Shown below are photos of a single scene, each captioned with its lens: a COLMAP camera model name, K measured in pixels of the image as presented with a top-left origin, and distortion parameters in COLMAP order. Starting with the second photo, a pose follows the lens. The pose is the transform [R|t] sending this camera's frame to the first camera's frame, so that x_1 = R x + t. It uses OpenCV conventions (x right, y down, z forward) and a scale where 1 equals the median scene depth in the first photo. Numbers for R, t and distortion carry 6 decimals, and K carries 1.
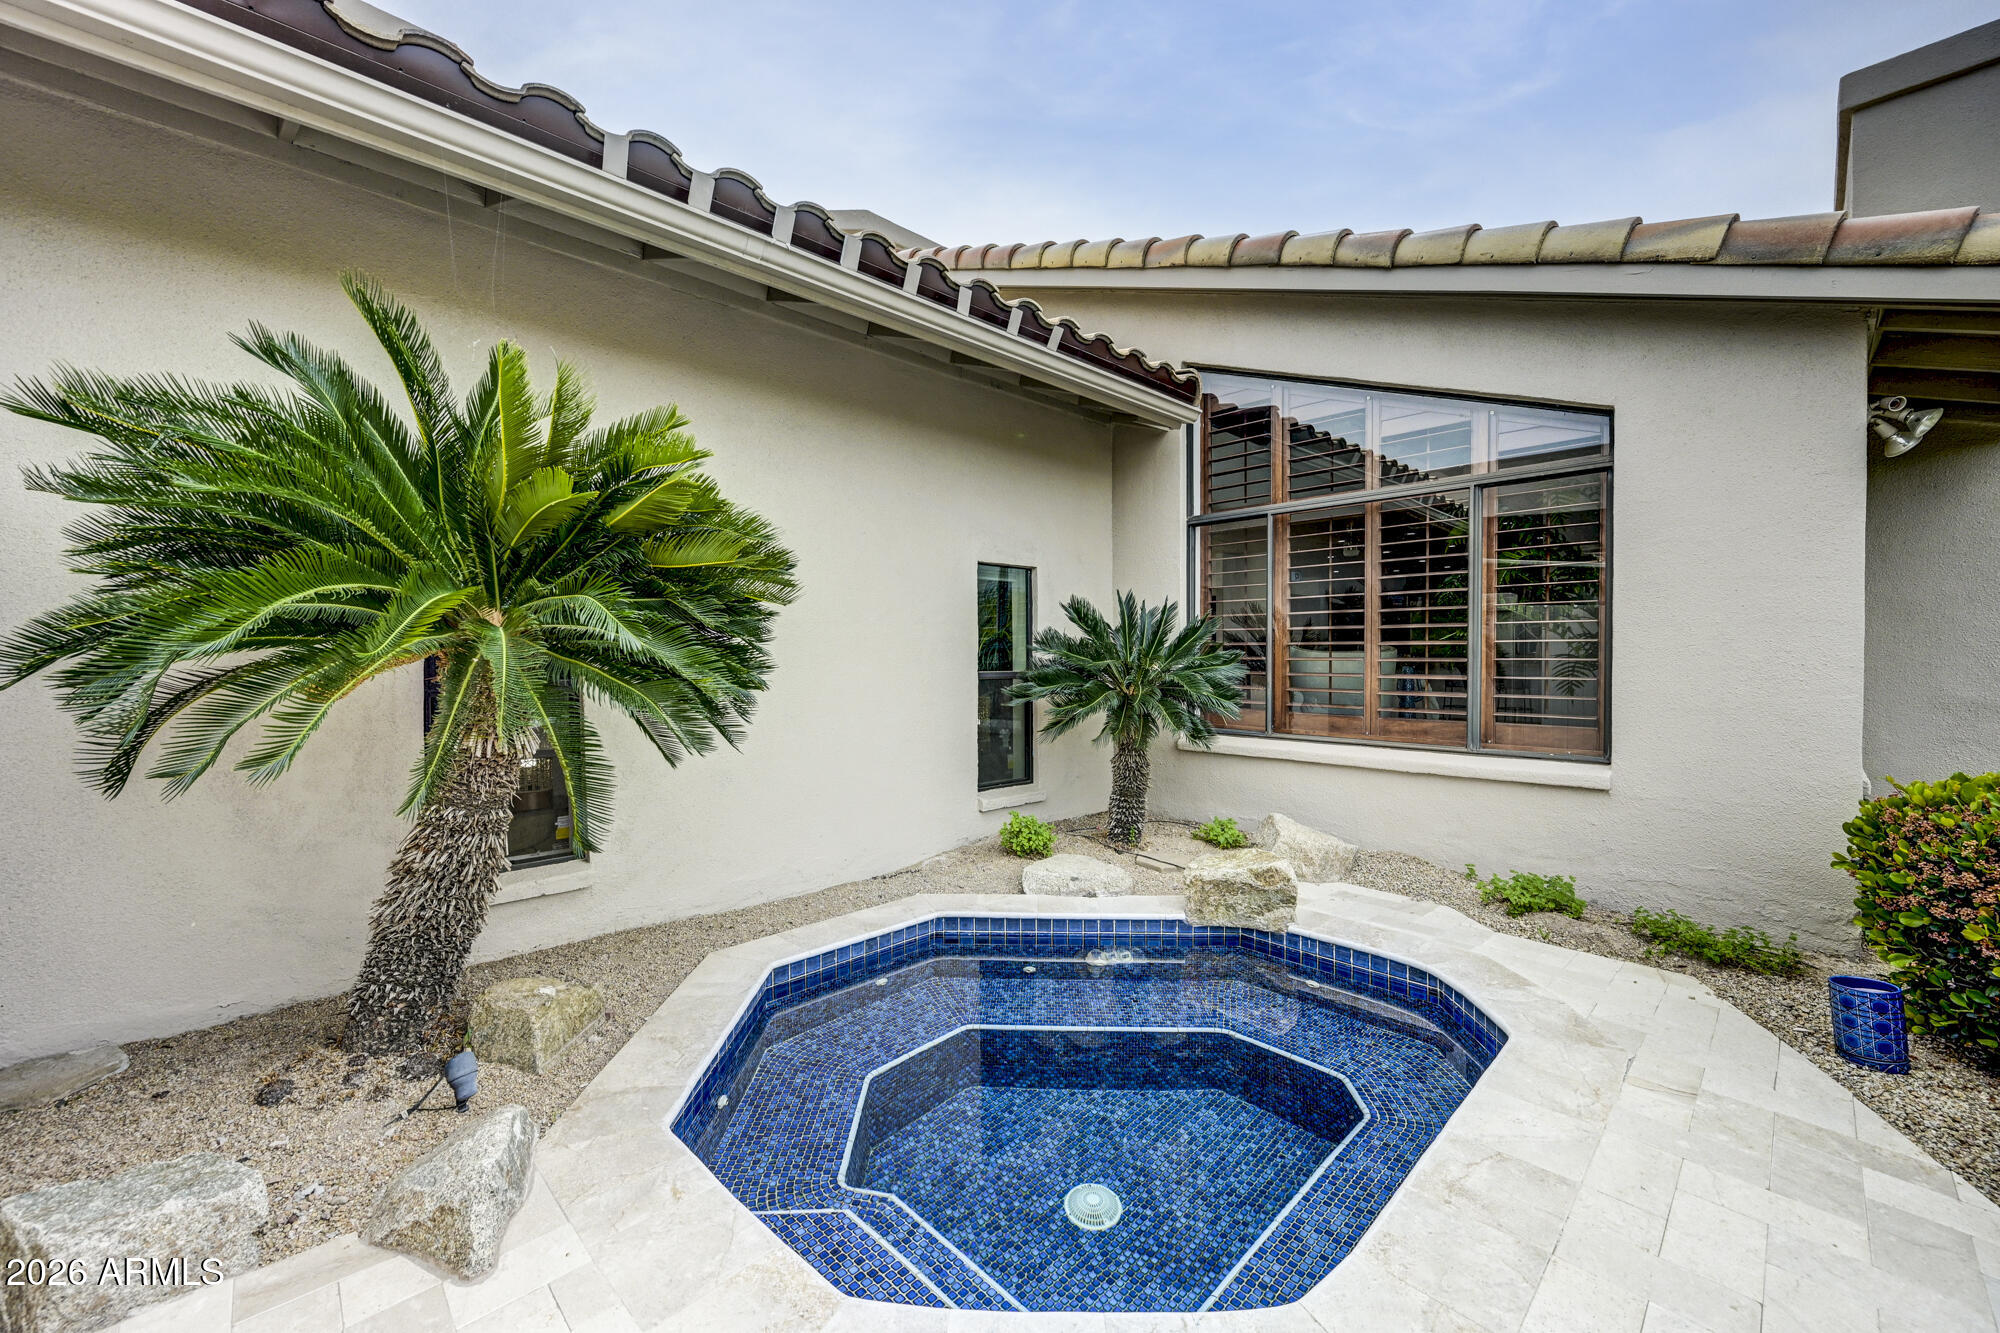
lens RADIAL K [[793.8, 0, 1000.0], [0, 793.8, 666.5], [0, 0, 1]] dist [-0.000461, -0.000052]
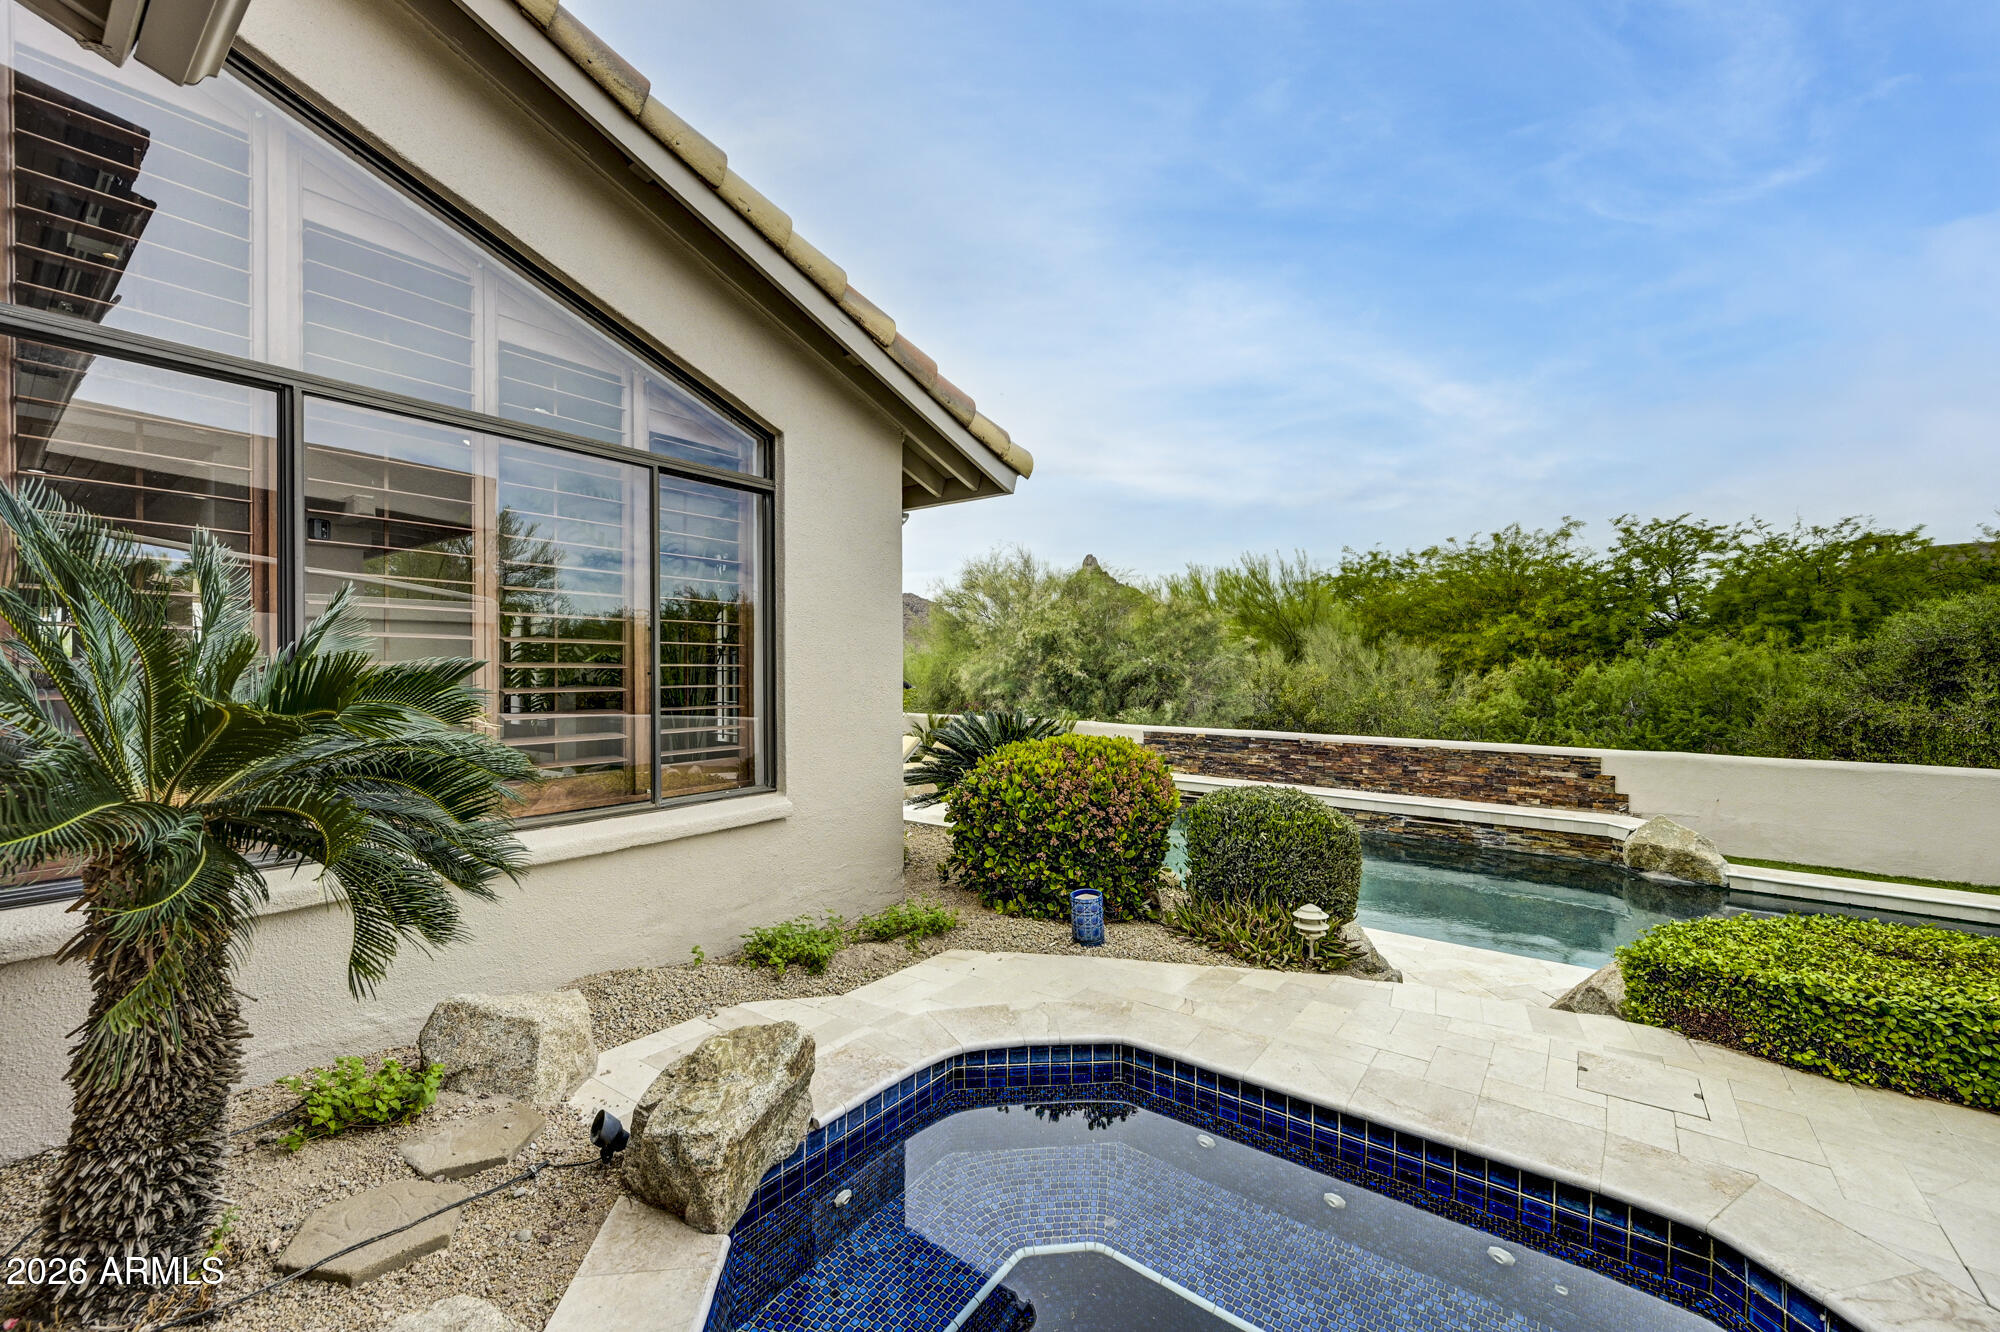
lens RADIAL K [[793.8, 0, 1000.0], [0, 793.8, 666.0], [0, 0, 1]] dist [-0.000461, -0.000052]
pose [[-0.151765, 0.009200, 0.988374, -0.206974], [0.019317, 0.999793, -0.006341, -0.016838], [-0.988228, 0.018130, -0.151912, 0.708405]]
